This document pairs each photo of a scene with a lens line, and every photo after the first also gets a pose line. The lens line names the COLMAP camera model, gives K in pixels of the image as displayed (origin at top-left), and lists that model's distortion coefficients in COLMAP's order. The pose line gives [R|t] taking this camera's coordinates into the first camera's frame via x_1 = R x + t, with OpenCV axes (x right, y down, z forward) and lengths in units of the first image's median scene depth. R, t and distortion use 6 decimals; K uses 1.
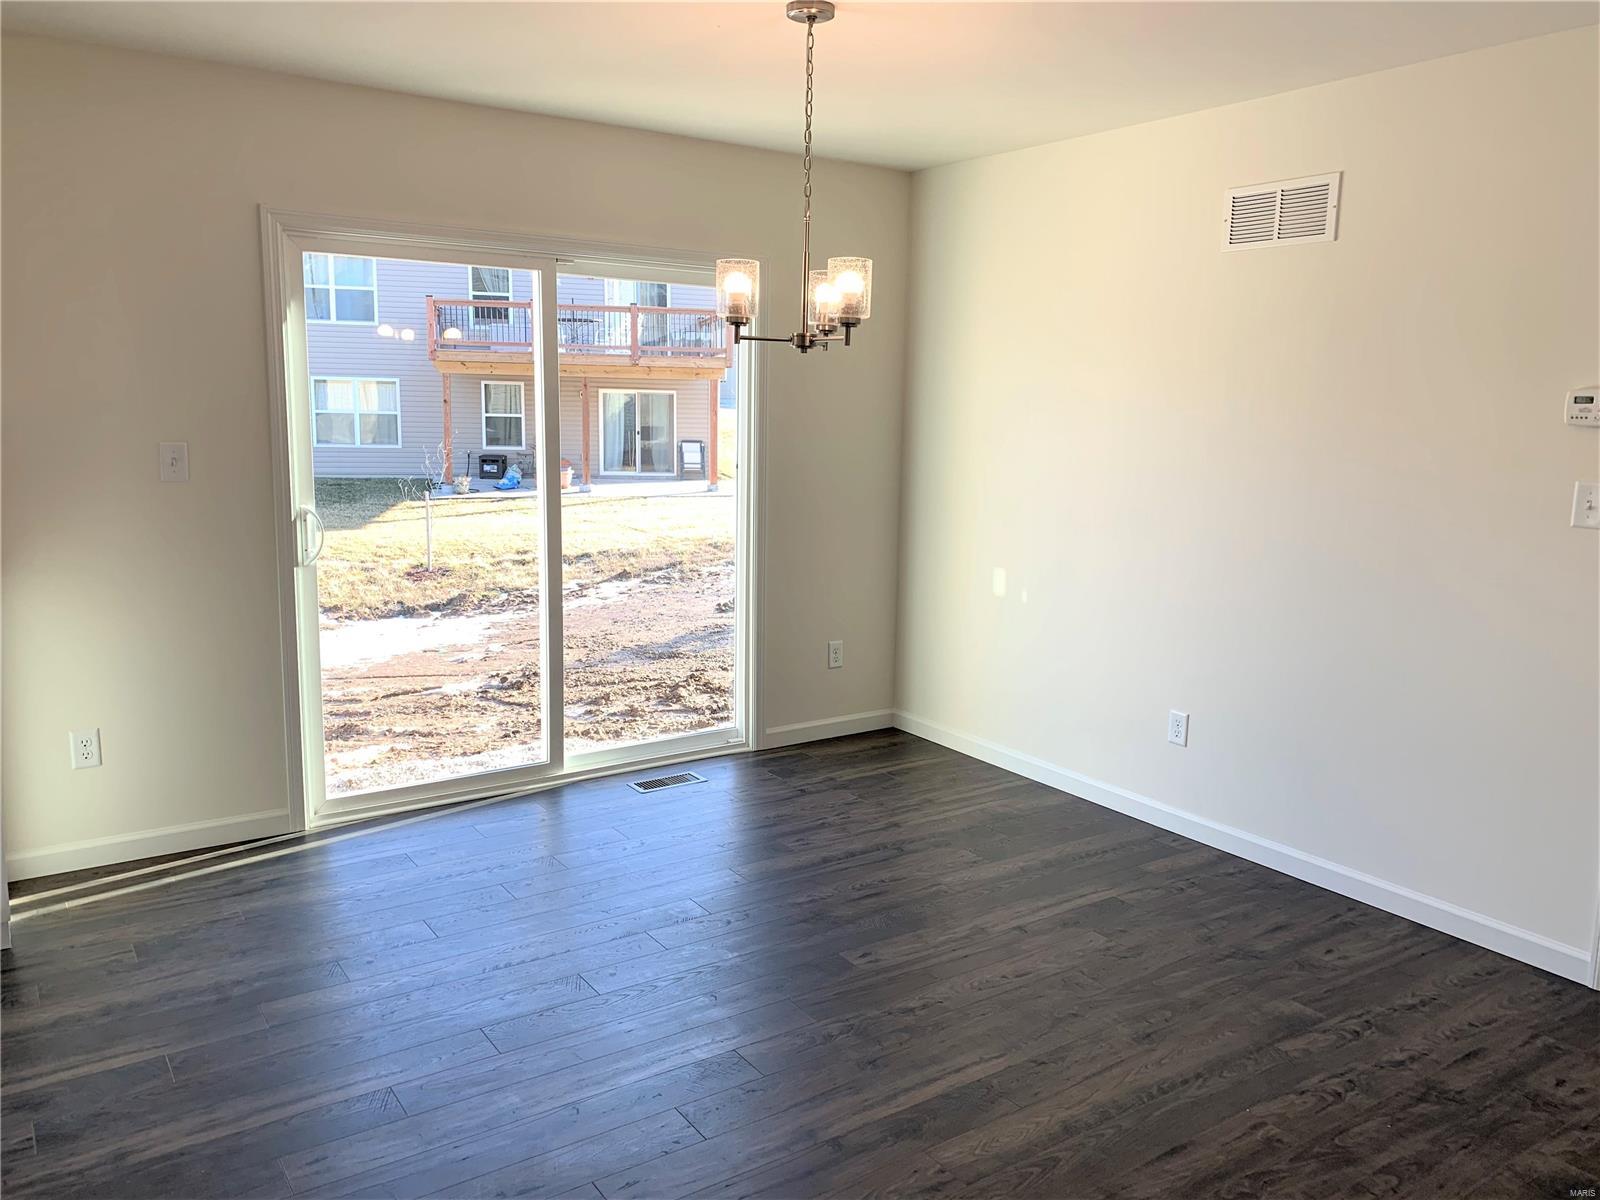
lens RADIAL K [[1217.6, 0, 803.4], [0, 1217.6, 594.0], [0, 0, 1]] dist [0.028162, -0.026601]
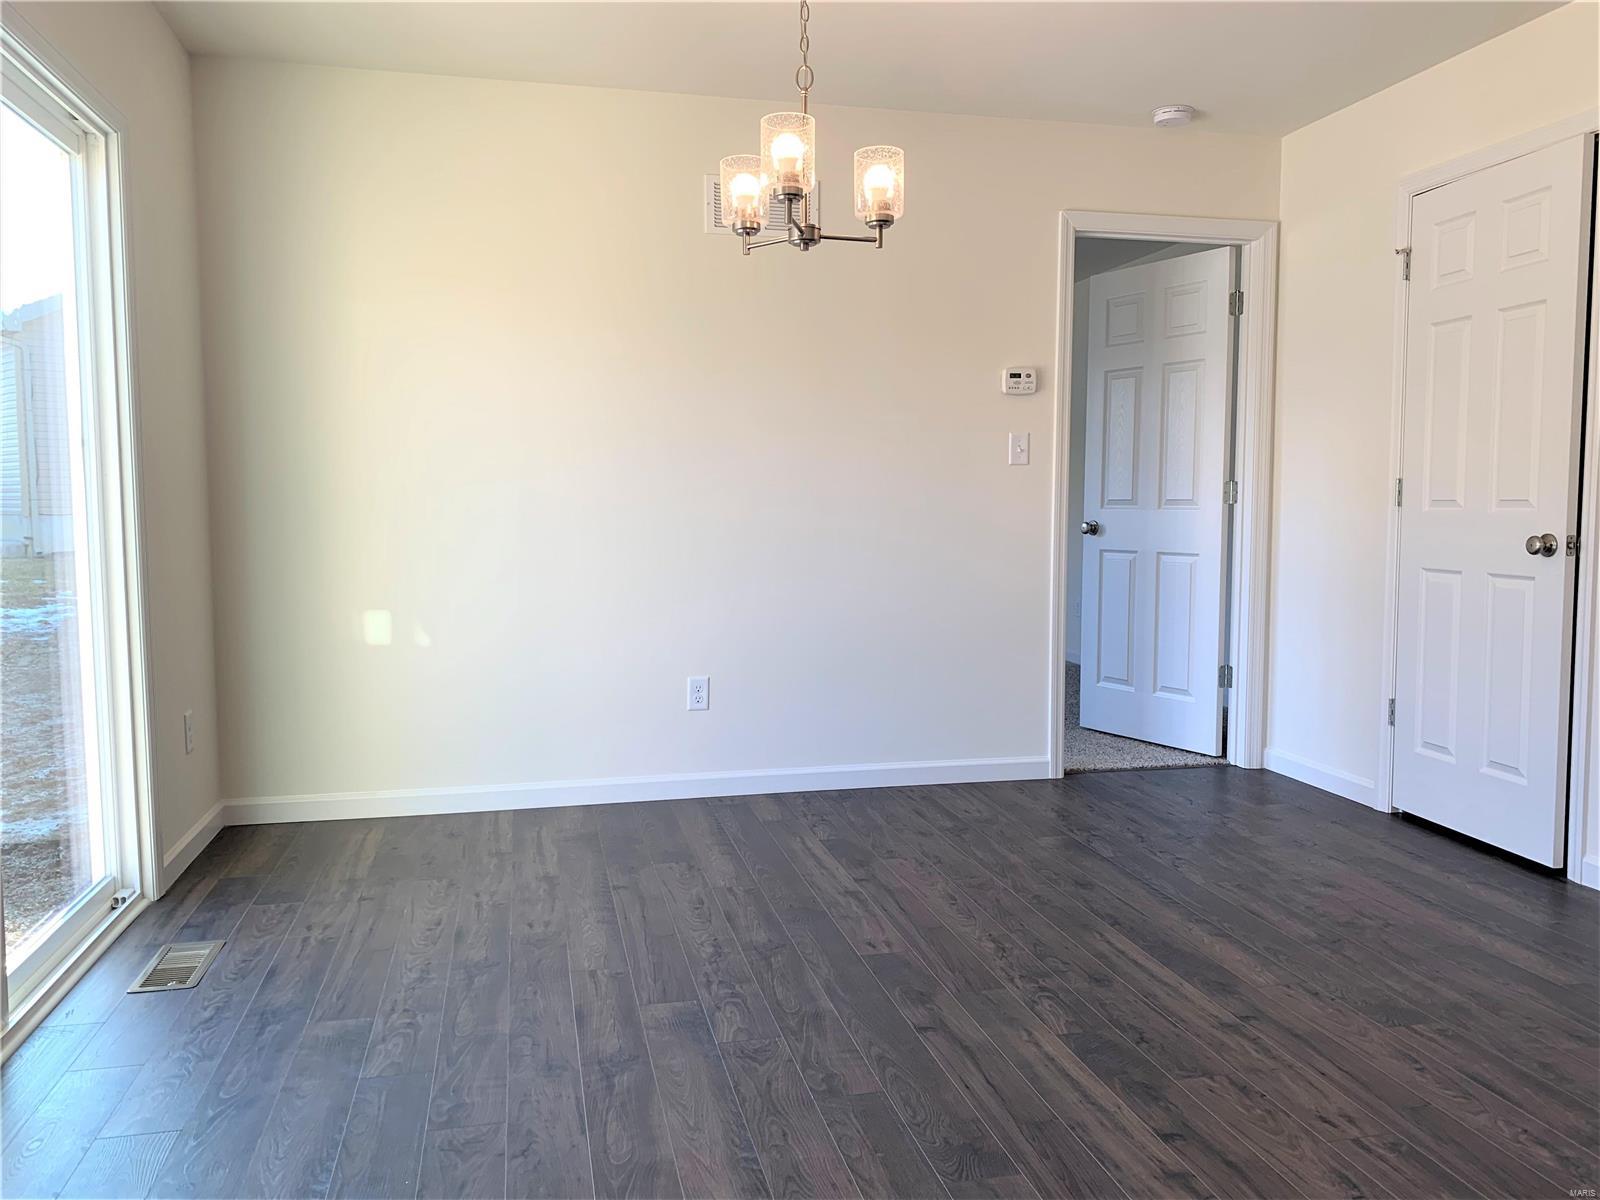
lens RADIAL K [[1217.6, 0, 802.6], [0, 1217.6, 601.2], [0, 0, 1]] dist [0.028162, -0.026601]
pose [[0.384742, -0.109030, 0.916562, -0.703850], [0.164041, 0.985268, 0.048344, -0.000789], [-0.908331, 0.131754, 0.396959, 0.619475]]
